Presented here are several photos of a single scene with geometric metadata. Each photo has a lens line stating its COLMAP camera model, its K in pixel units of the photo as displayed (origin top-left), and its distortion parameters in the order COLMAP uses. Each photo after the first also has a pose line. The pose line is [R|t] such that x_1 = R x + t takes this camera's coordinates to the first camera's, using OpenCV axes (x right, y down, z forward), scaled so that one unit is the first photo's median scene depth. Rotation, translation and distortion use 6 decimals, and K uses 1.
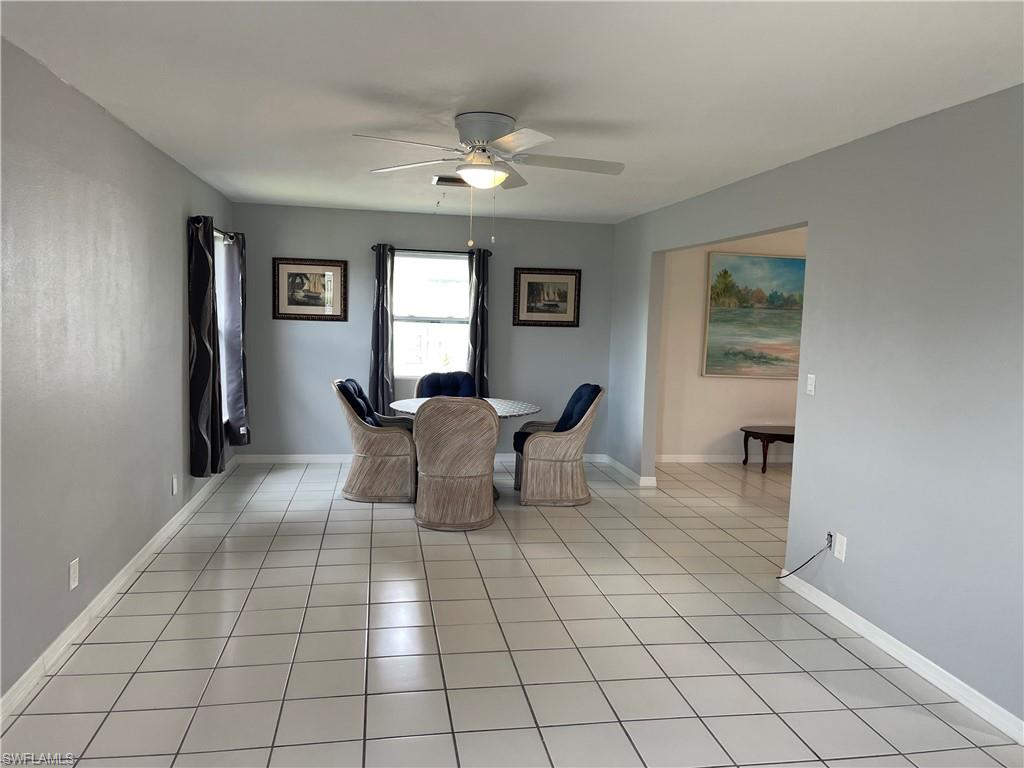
lens RADIAL K [[772.7, 0, 510.8], [0, 772.7, 392.7], [0, 0, 1]] dist [0.047430, -0.041314]
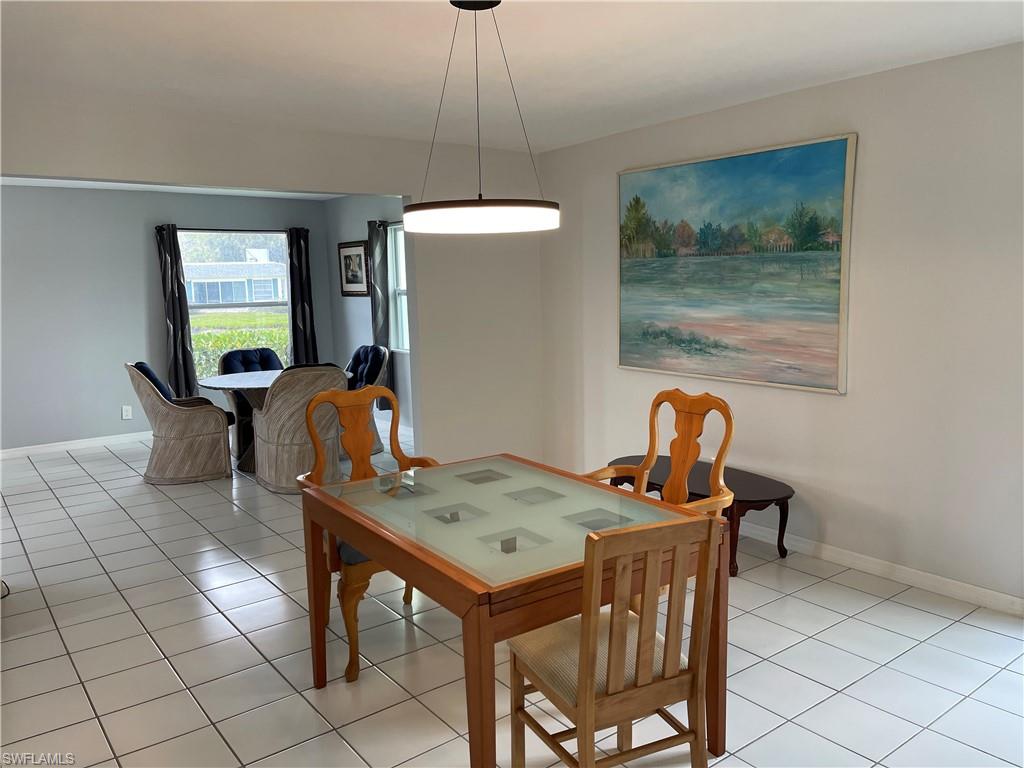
lens RADIAL K [[768.9, 0, 513.0], [0, 768.9, 385.1], [0, 0, 1]] dist [0.050495, -0.058971]
pose [[0.466145, 0.077795, -0.881281, 0.771334], [-0.053803, 0.996775, 0.059532, -0.040322], [0.883071, 0.019665, 0.468828, 0.621838]]
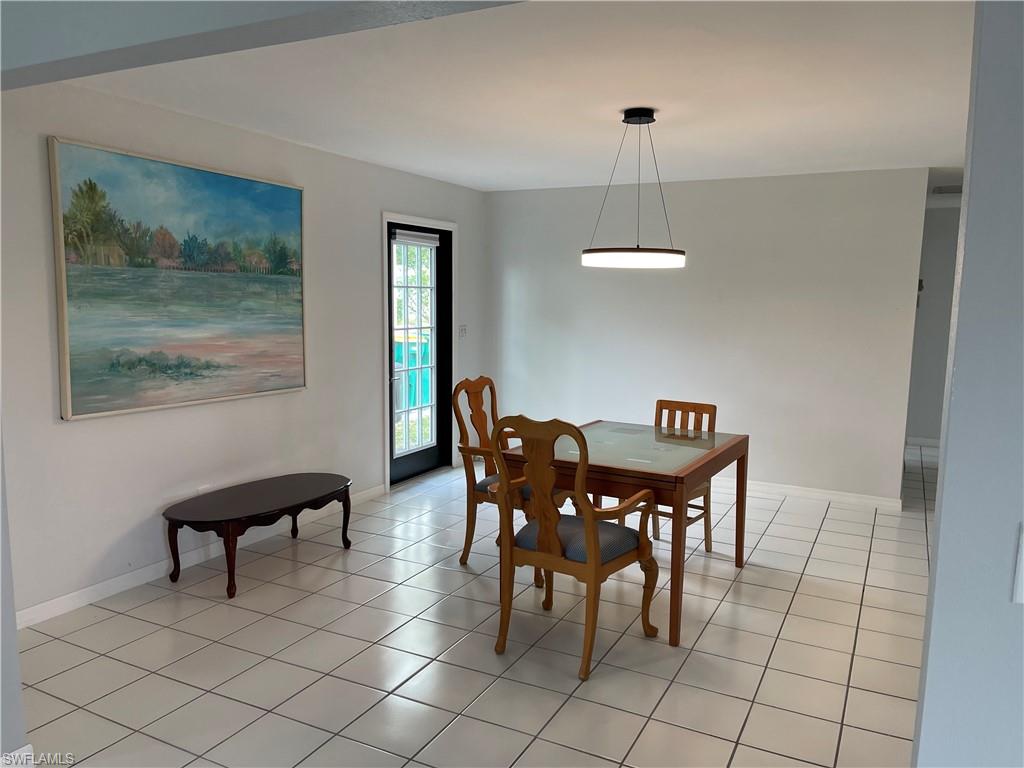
lens RADIAL K [[772.7, 0, 518.4], [0, 772.7, 386.5], [0, 0, 1]] dist [0.047430, -0.041314]
pose [[0.595476, -0.115712, 0.794996, 0.048698], [0.084383, 0.993108, 0.081342, -0.055171], [-0.798929, 0.018647, 0.601136, 0.523662]]
